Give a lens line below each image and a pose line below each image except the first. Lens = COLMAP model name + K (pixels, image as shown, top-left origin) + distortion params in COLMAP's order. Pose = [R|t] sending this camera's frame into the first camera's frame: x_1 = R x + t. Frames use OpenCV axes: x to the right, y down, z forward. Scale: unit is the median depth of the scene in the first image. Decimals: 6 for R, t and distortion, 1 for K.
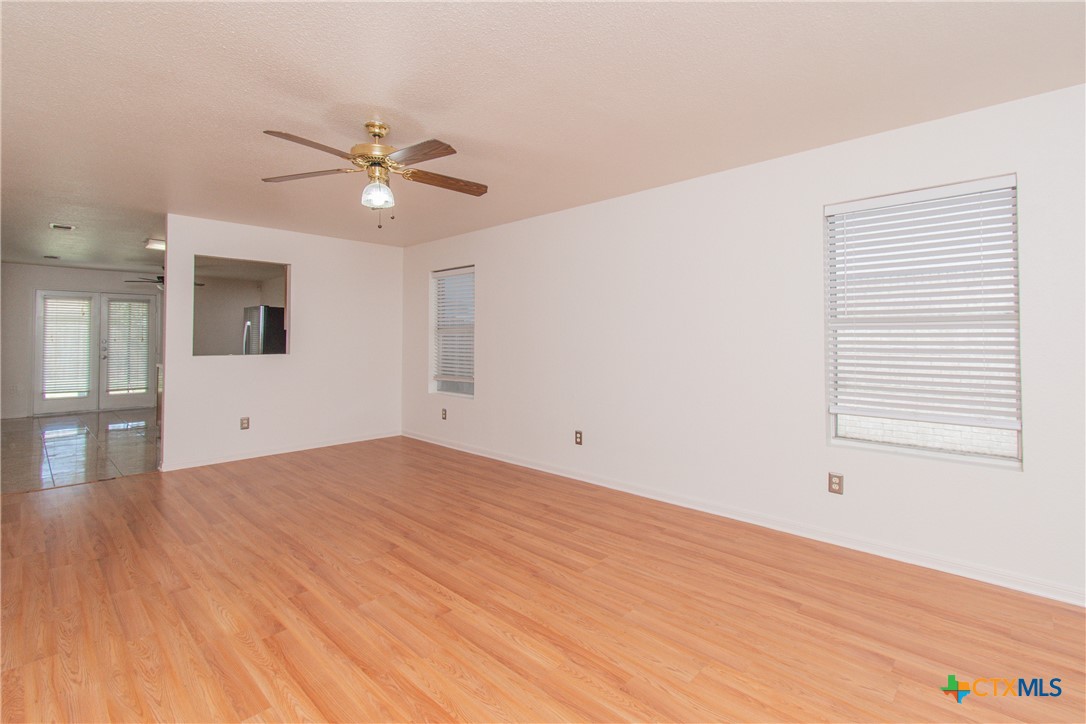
lens RADIAL K [[504.2, 0, 549.6], [0, 504.2, 323.7], [0, 0, 1]] dist [0.005043, 0.000390]
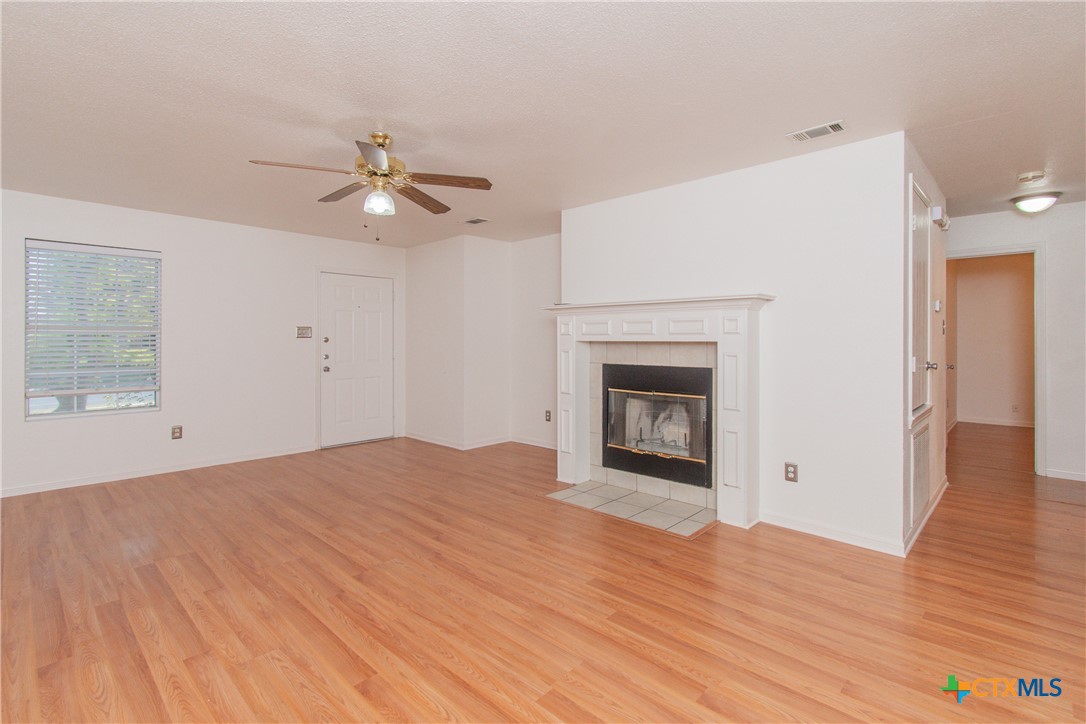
lens RADIAL K [[499.6, 0, 547.9], [0, 499.6, 346.1], [0, 0, 1]] dist [0.003600, -0.000240]
pose [[-0.999993, -0.000158, -0.003745, -0.663134], [-0.000083, 0.999800, -0.019981, 0.059259], [0.003747, -0.019981, -0.999793, 1.966049]]
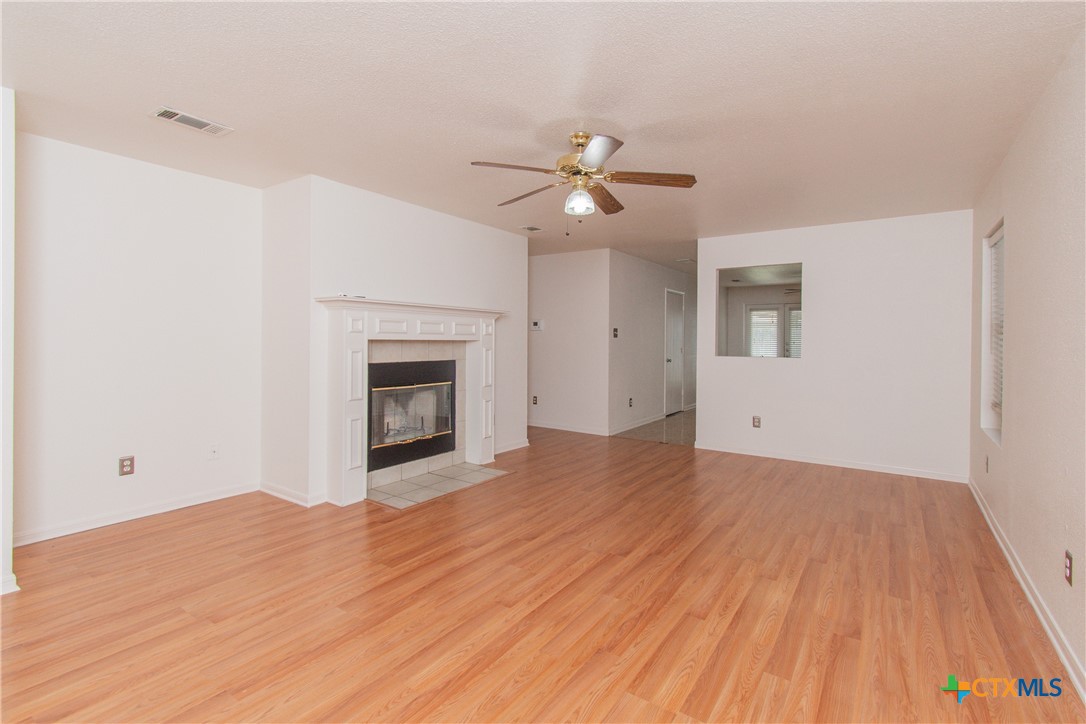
lens RADIAL K [[499.6, 0, 547.9], [0, 499.6, 346.1], [0, 0, 1]] dist [0.003600, -0.000240]
pose [[0.150684, 0.012842, -0.988499, 0.645779], [0.023911, 0.999576, 0.016631, 0.021684], [0.988293, -0.026142, 0.150313, 0.753643]]
